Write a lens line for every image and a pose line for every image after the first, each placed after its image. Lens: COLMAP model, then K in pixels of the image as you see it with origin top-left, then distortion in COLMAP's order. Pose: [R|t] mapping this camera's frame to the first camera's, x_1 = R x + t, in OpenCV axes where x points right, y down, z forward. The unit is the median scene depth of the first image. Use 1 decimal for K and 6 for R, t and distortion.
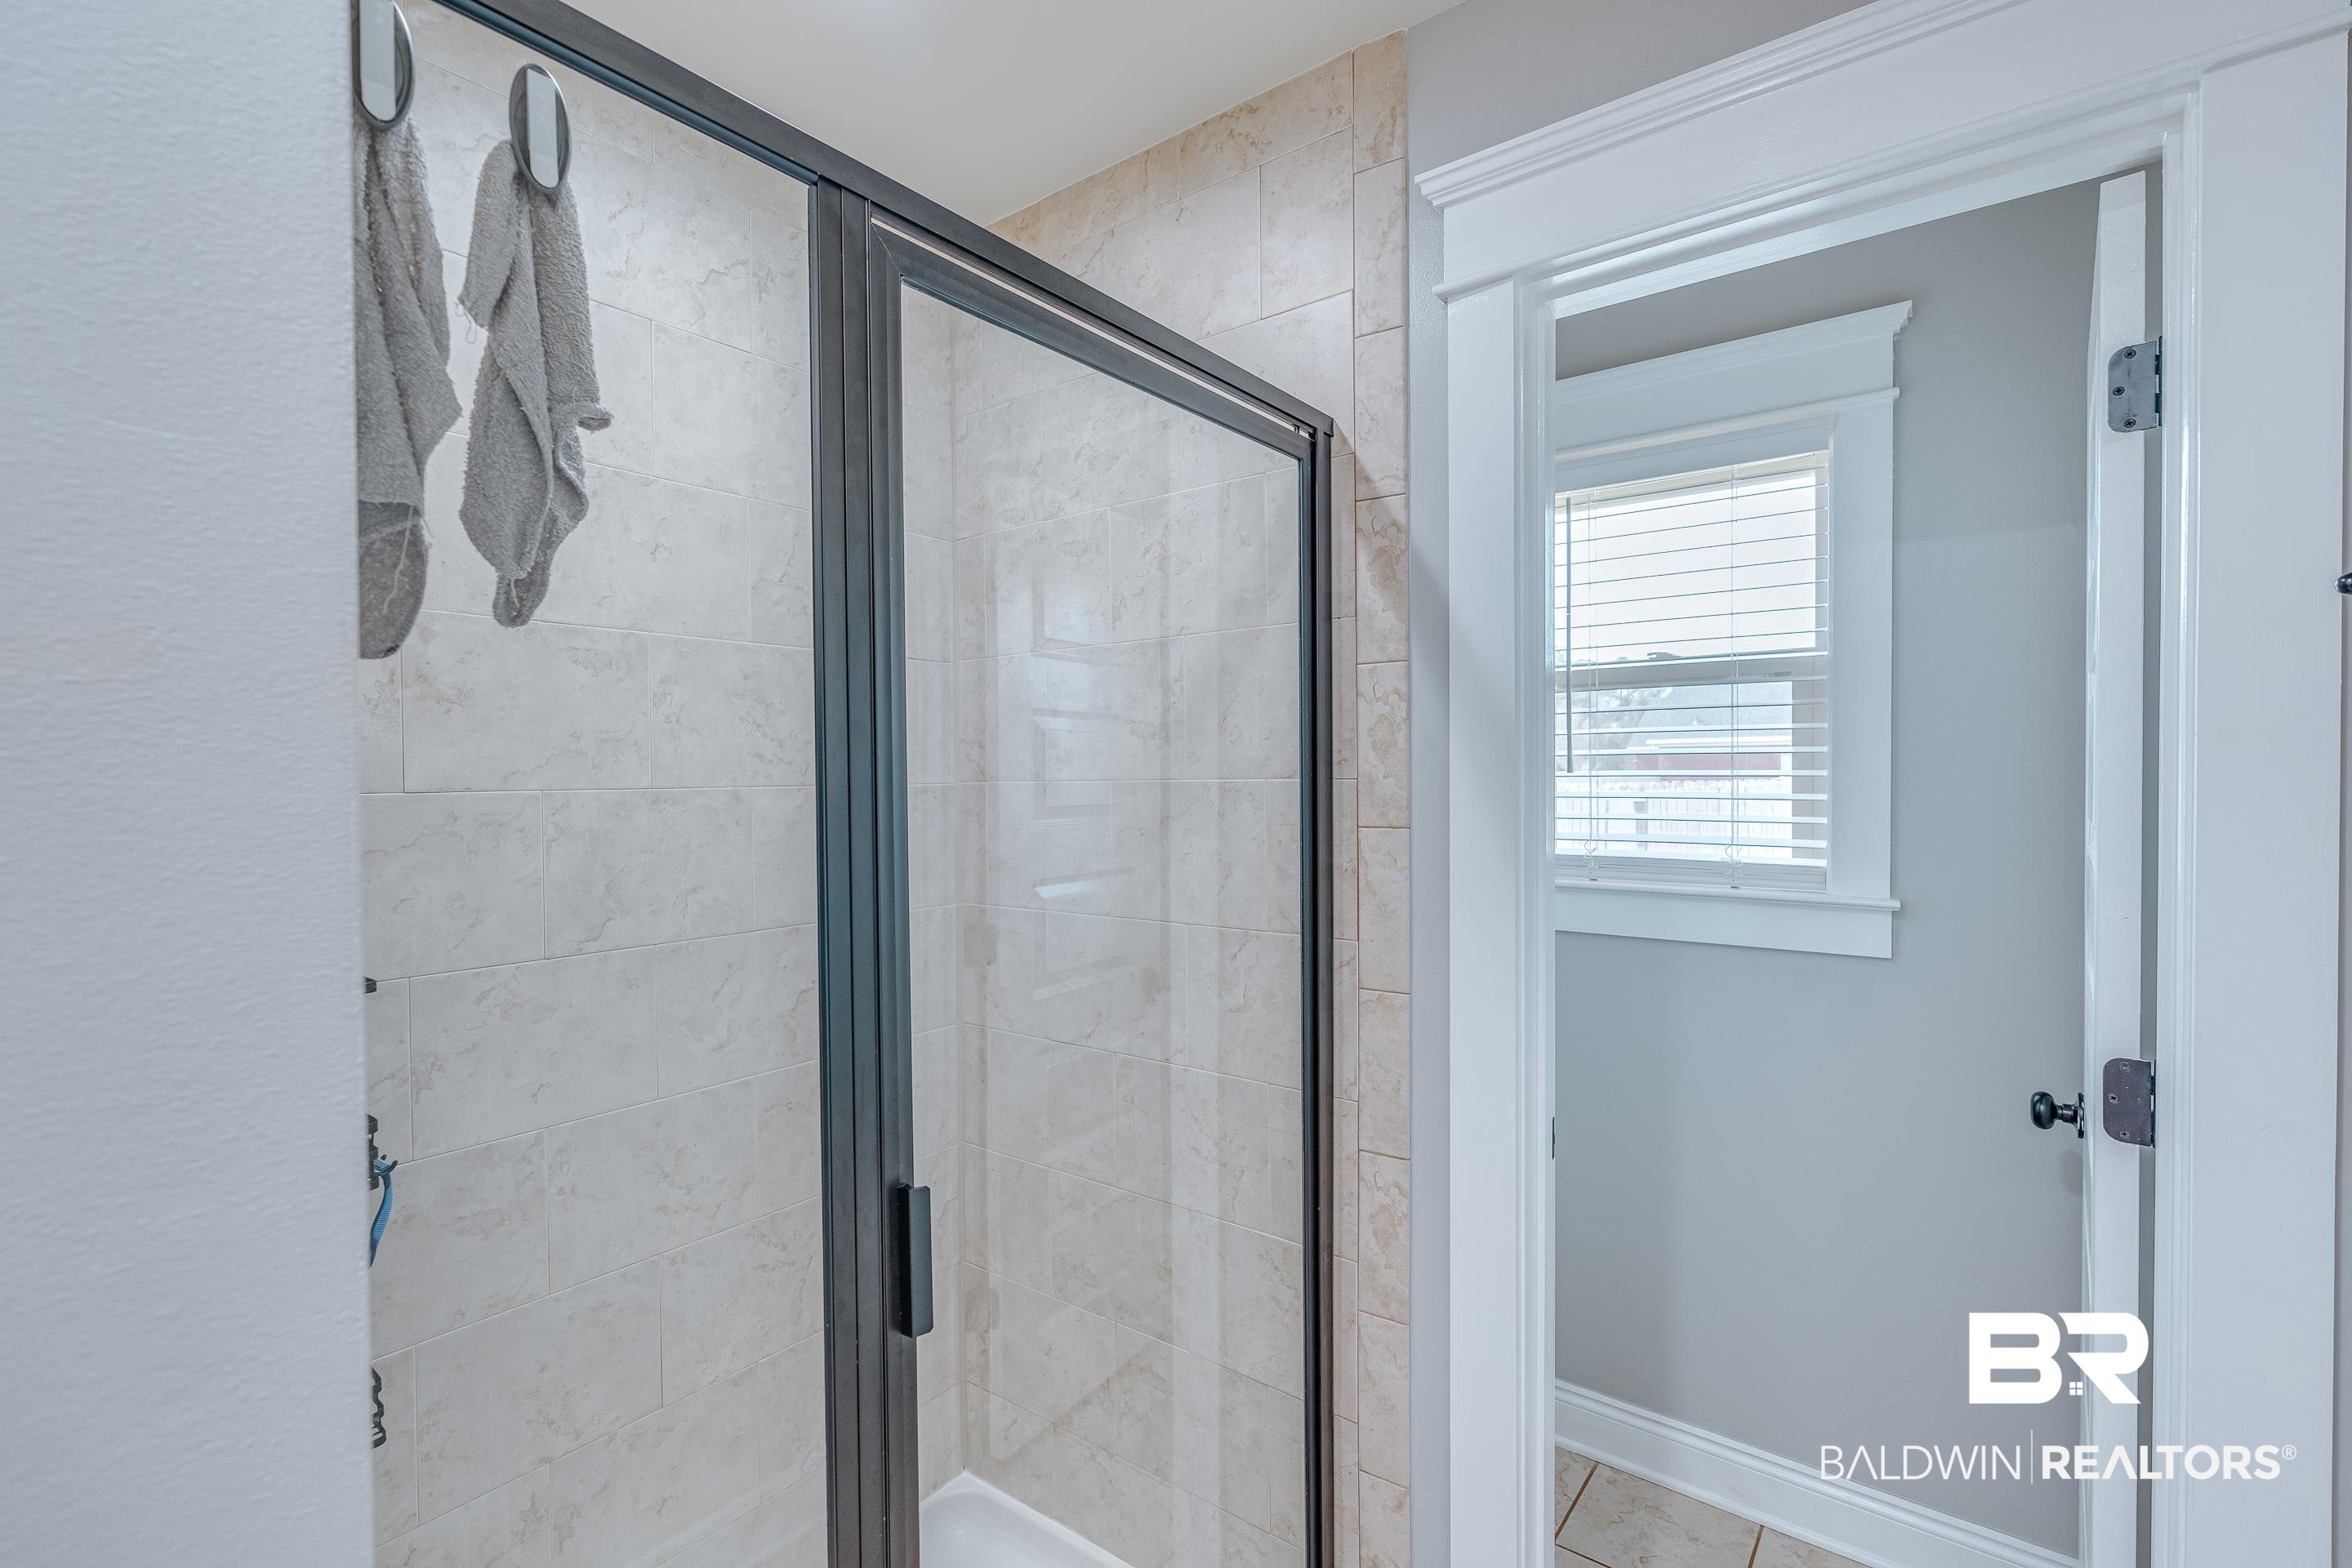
lens RADIAL K [[1051.7, 0, 1171.5], [0, 1051.7, 787.1], [0, 0, 1]] dist [-0.005927, 0.002200]
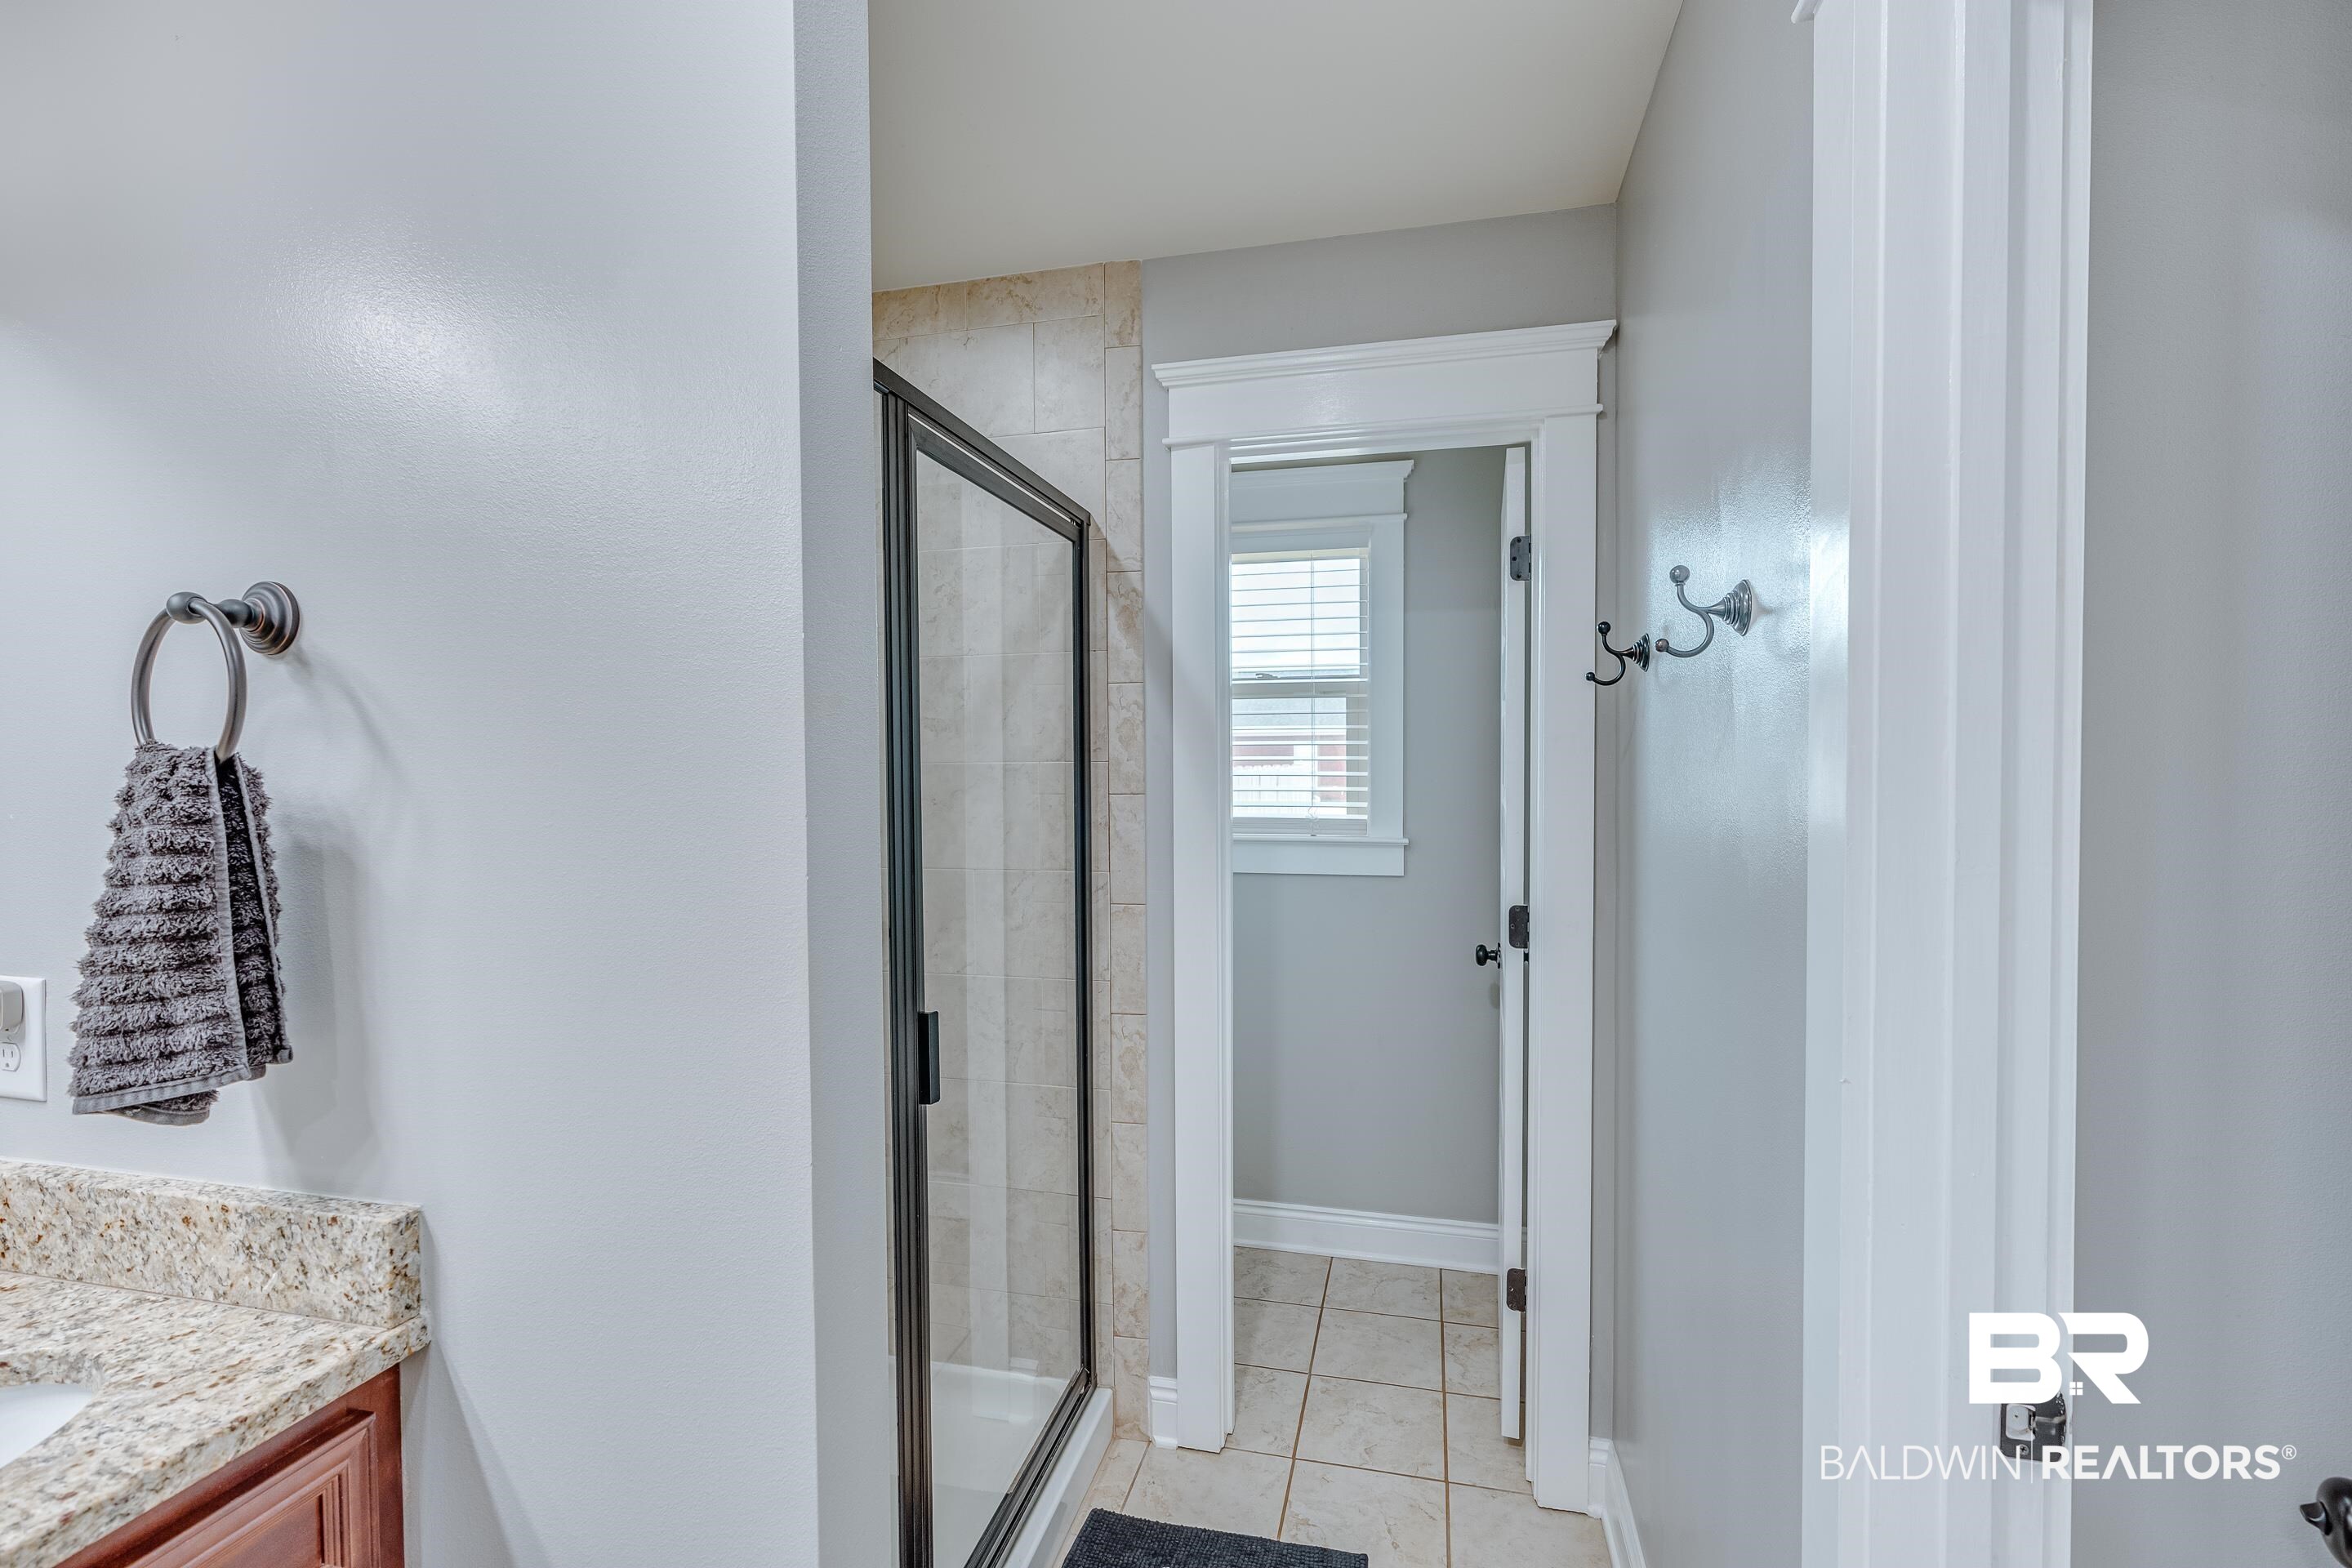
lens RADIAL K [[1051.7, 0, 1177.8], [0, 1051.7, 781.5], [0, 0, 1]] dist [-0.005927, 0.002200]
pose [[0.913074, -0.007799, 0.407719, -0.334323], [0.004509, 0.999949, 0.009029, 0.007333], [-0.407768, -0.006406, 0.913063, -0.381203]]
